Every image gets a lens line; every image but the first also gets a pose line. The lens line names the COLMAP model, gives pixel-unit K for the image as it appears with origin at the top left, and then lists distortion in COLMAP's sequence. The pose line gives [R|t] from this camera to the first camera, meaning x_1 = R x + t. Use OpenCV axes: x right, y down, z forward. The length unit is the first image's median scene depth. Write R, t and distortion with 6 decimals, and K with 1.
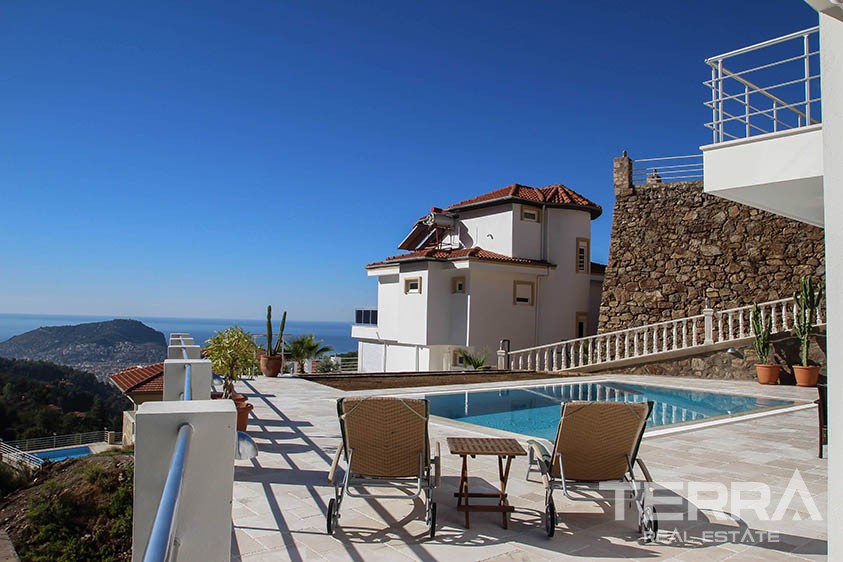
lens RADIAL K [[631.7, 0, 420.8], [0, 631.7, 278.5], [0, 0, 1]] dist [-0.055954, 0.026214]
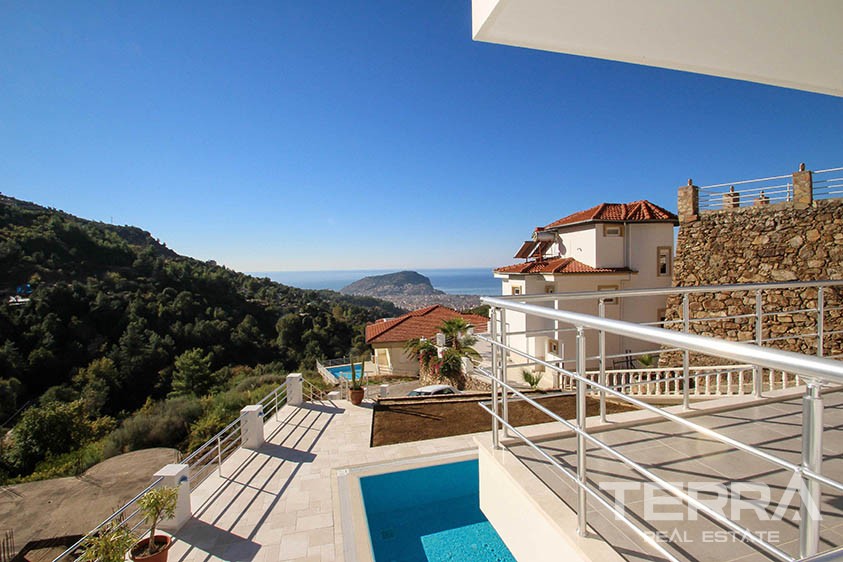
lens RADIAL K [[393.1, 0, 423.9], [0, 393.1, 278.1], [0, 0, 1]] dist [0.012835, -0.016600]
pose [[0.919961, -0.029780, -0.390877, 0.168974], [0.066488, 0.994517, 0.080717, -0.122974], [0.386330, -0.100245, 0.916897, 0.186324]]
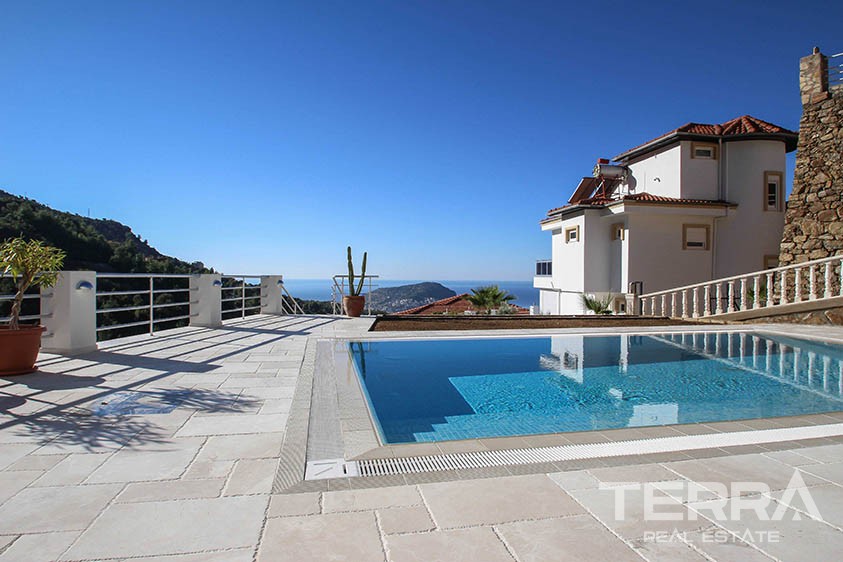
lens RADIAL K [[479.7, 0, 425.5], [0, 479.7, 277.1], [0, 0, 1]] dist [-0.013574, -0.008693]
pose [[0.899745, -0.016802, -0.436092, 0.138666], [0.042011, 0.997952, 0.048229, 0.040191], [0.434388, -0.061714, 0.898609, 0.237145]]
